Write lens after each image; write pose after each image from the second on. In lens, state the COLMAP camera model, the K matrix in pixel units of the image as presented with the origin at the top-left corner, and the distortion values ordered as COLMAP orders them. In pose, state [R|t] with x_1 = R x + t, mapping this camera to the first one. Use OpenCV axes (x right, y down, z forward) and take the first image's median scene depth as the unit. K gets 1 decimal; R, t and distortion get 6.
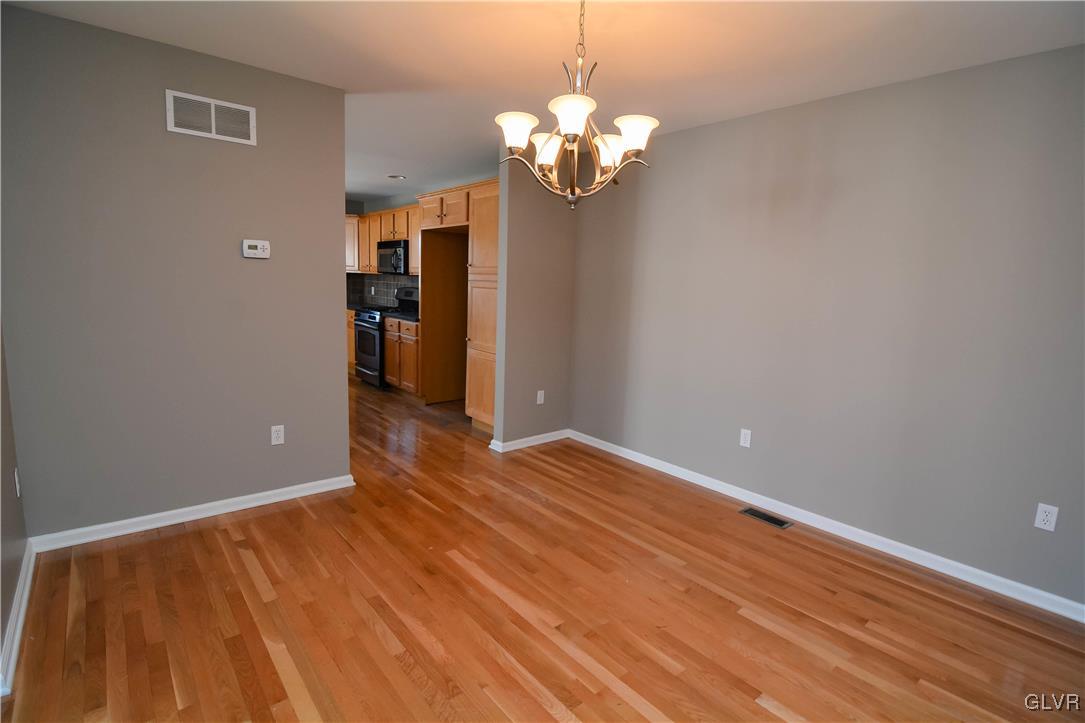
lens RADIAL K [[525.6, 0, 548.5], [0, 525.6, 358.7], [0, 0, 1]] dist [-0.001410, -0.011289]
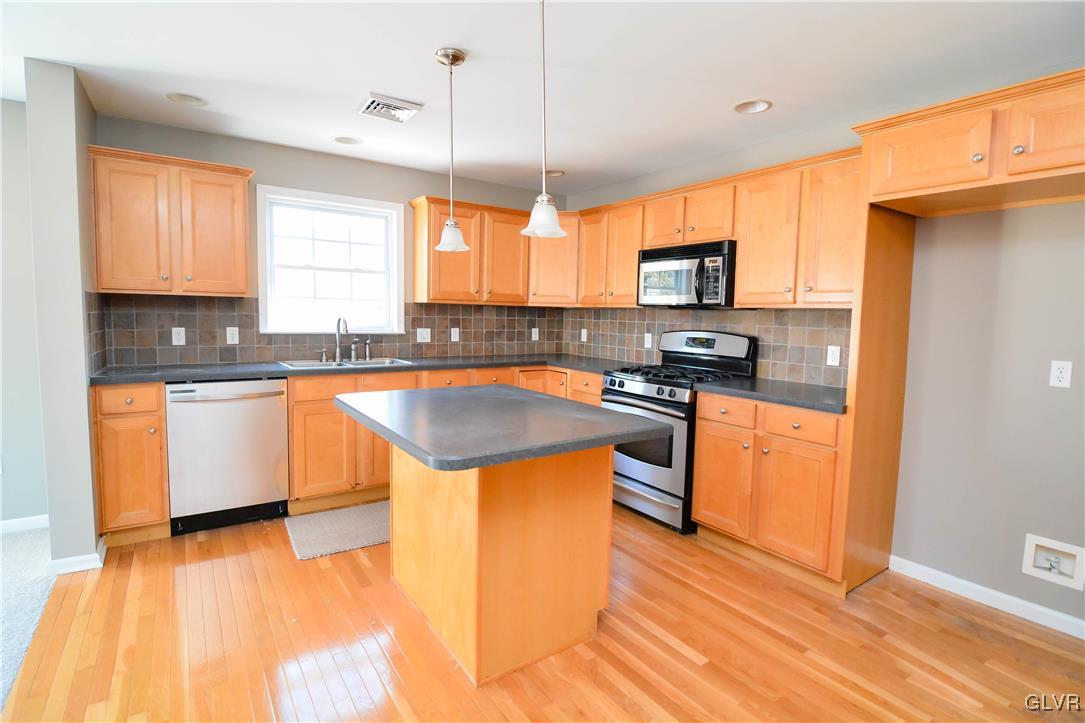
lens RADIAL K [[525.6, 0, 548.5], [0, 525.6, 358.7], [0, 0, 1]] dist [-0.001410, -0.011289]
pose [[0.995168, -0.013616, -0.097239, -0.397207], [0.007767, 0.998152, -0.060276, -0.080856], [0.097880, 0.059229, 0.993434, 0.477478]]
